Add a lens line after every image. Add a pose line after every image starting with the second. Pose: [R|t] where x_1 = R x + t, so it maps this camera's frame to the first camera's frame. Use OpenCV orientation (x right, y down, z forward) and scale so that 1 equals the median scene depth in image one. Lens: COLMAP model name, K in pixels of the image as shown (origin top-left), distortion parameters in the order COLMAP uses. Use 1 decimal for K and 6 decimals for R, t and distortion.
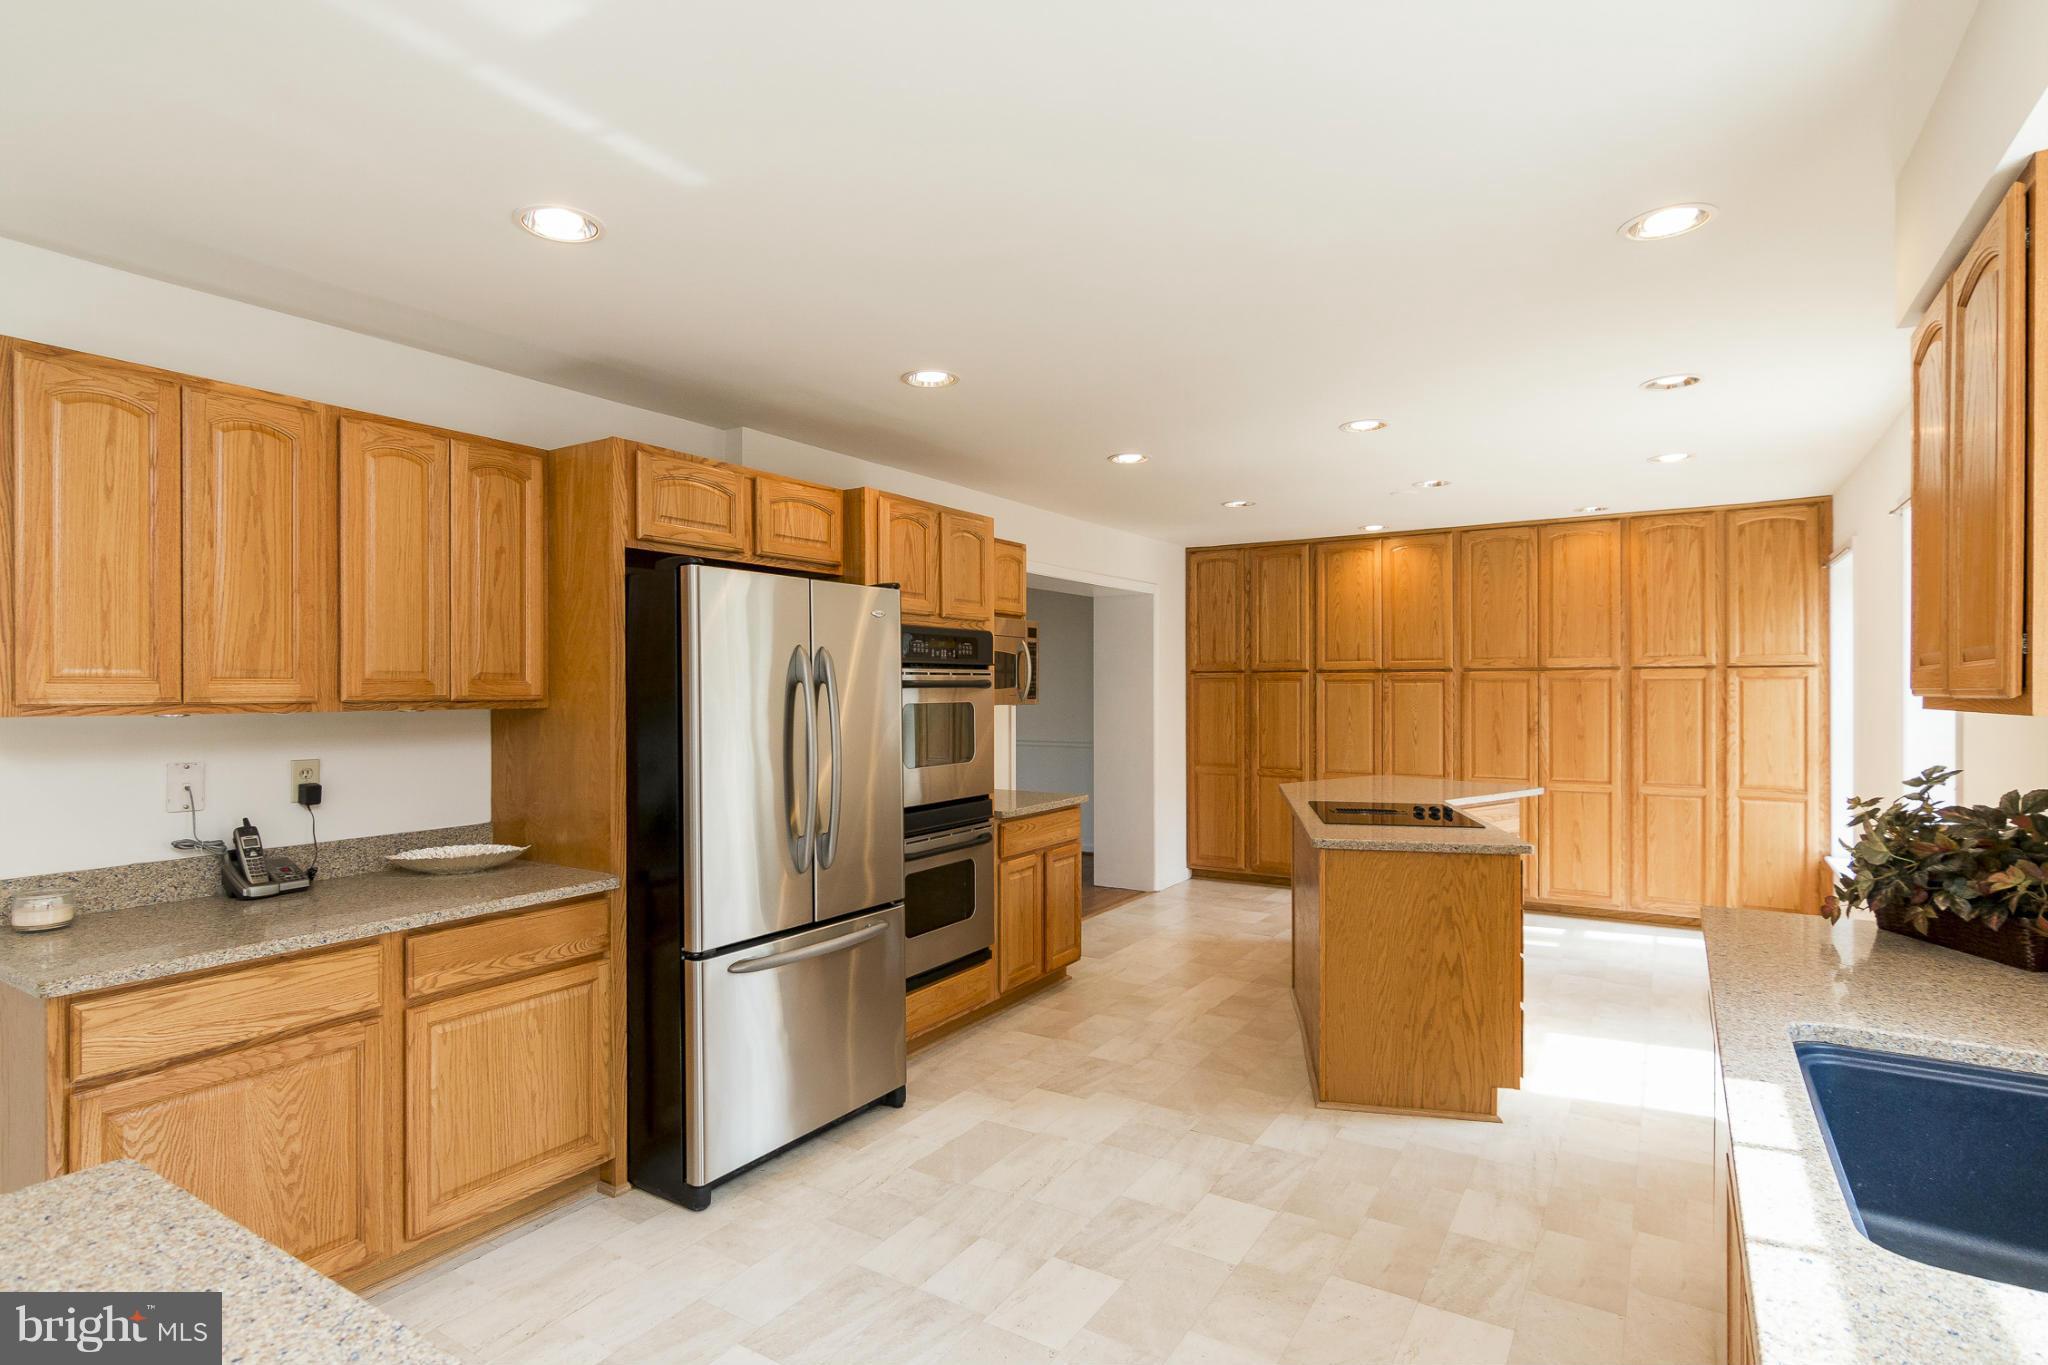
lens RADIAL K [[1017.2, 0, 1022.5], [0, 1017.2, 697.6], [0, 0, 1]] dist [0.001409, 0.001043]
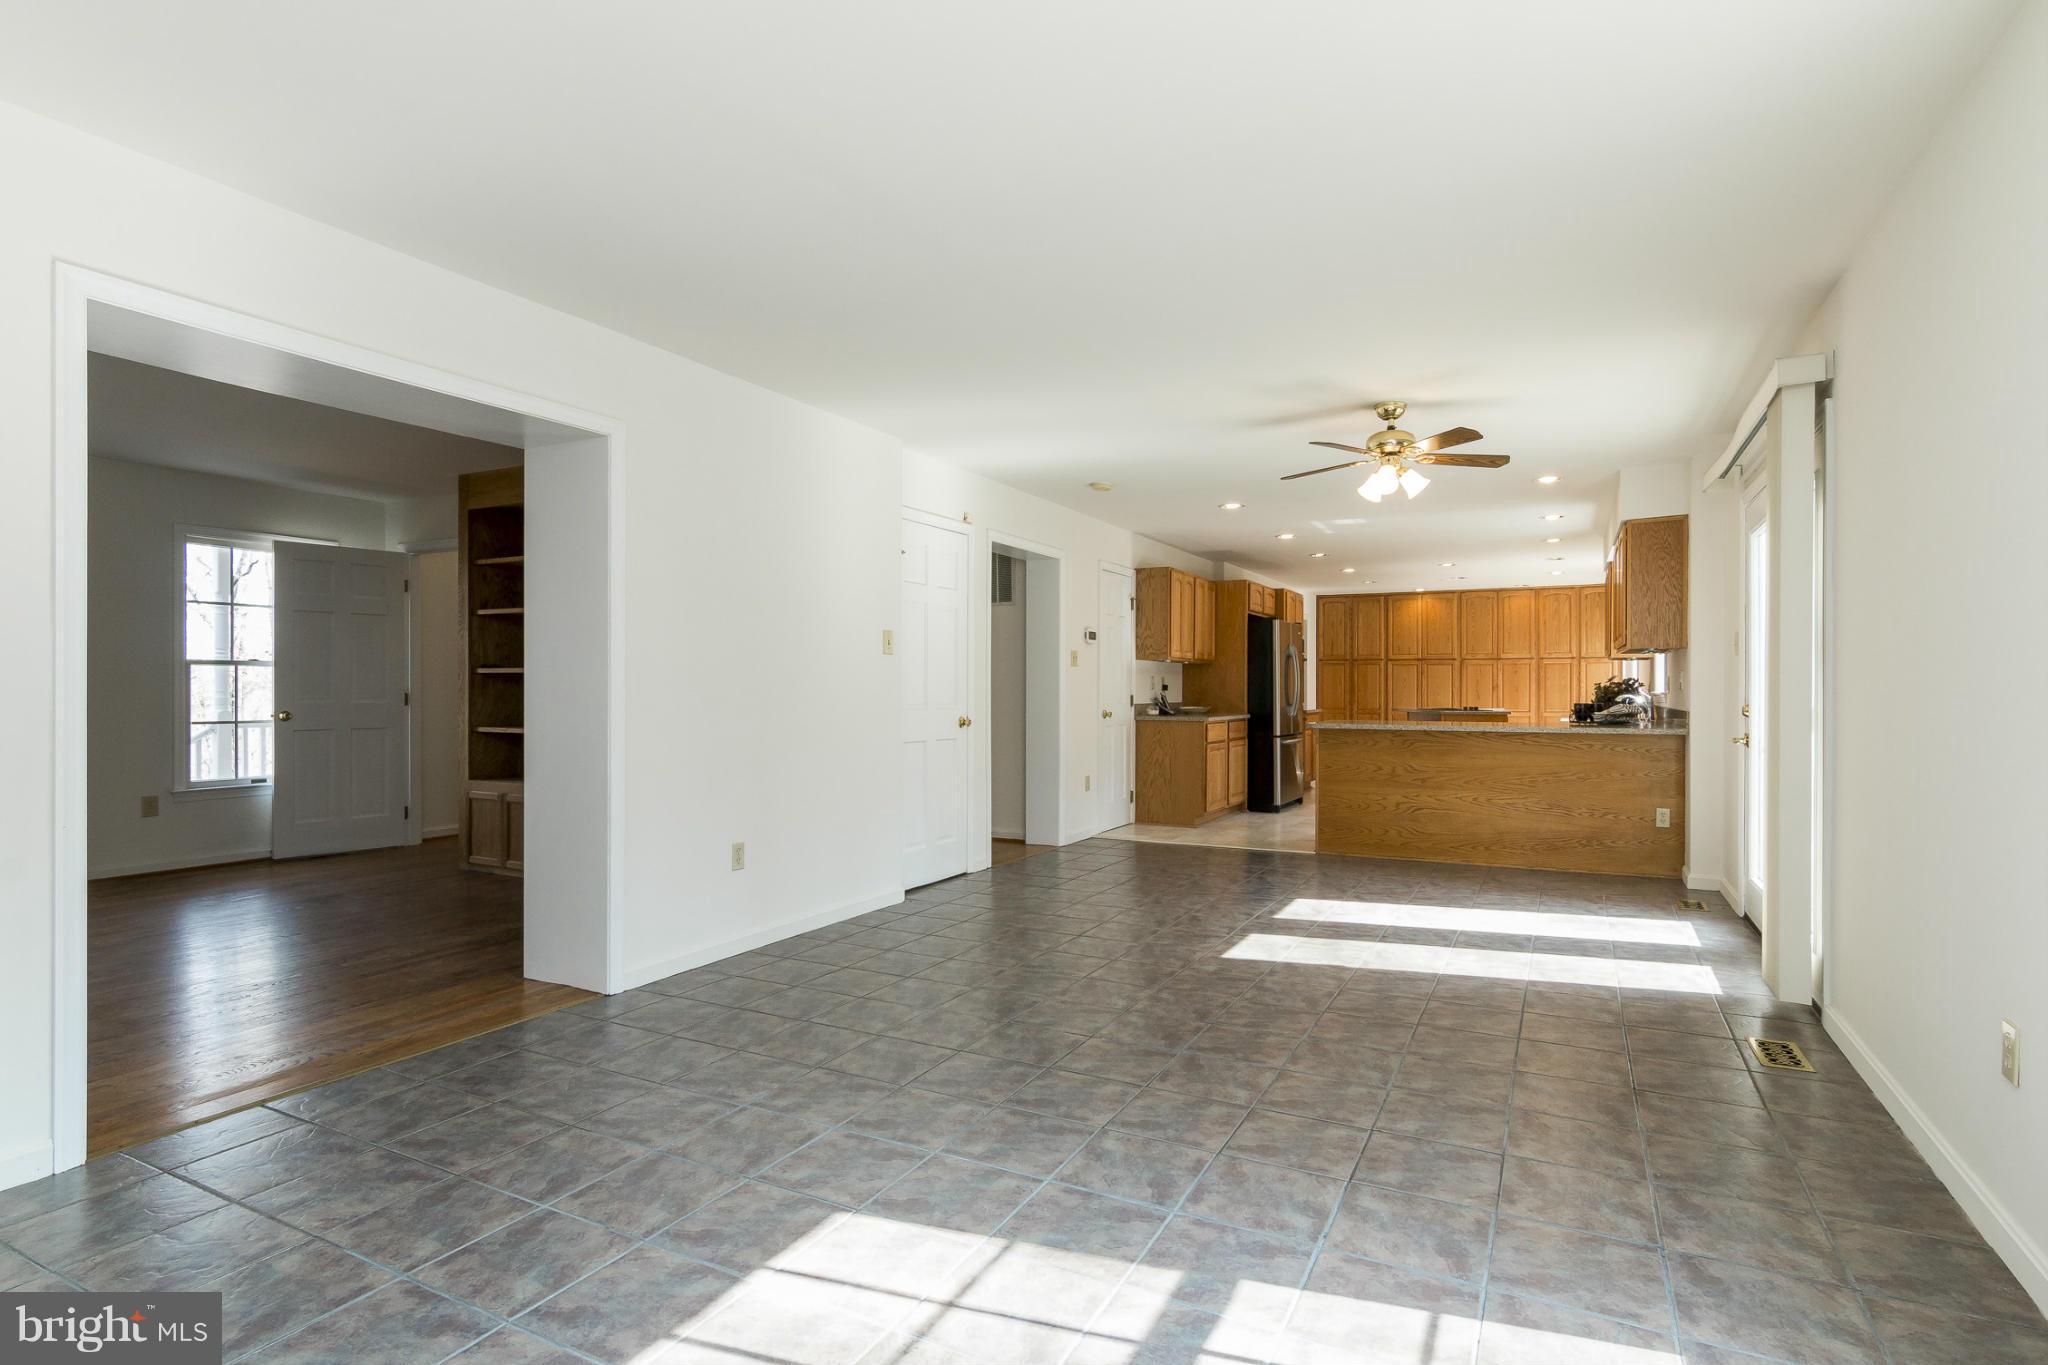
lens RADIAL K [[1017.2, 0, 1022.5], [0, 1017.2, 697.6], [0, 0, 1]] dist [0.001409, 0.001043]
pose [[0.996948, 0.003718, 0.077976, -0.642328], [-0.003616, 0.999992, -0.001458, 0.059554], [-0.077980, 0.001172, 0.996954, -1.034185]]
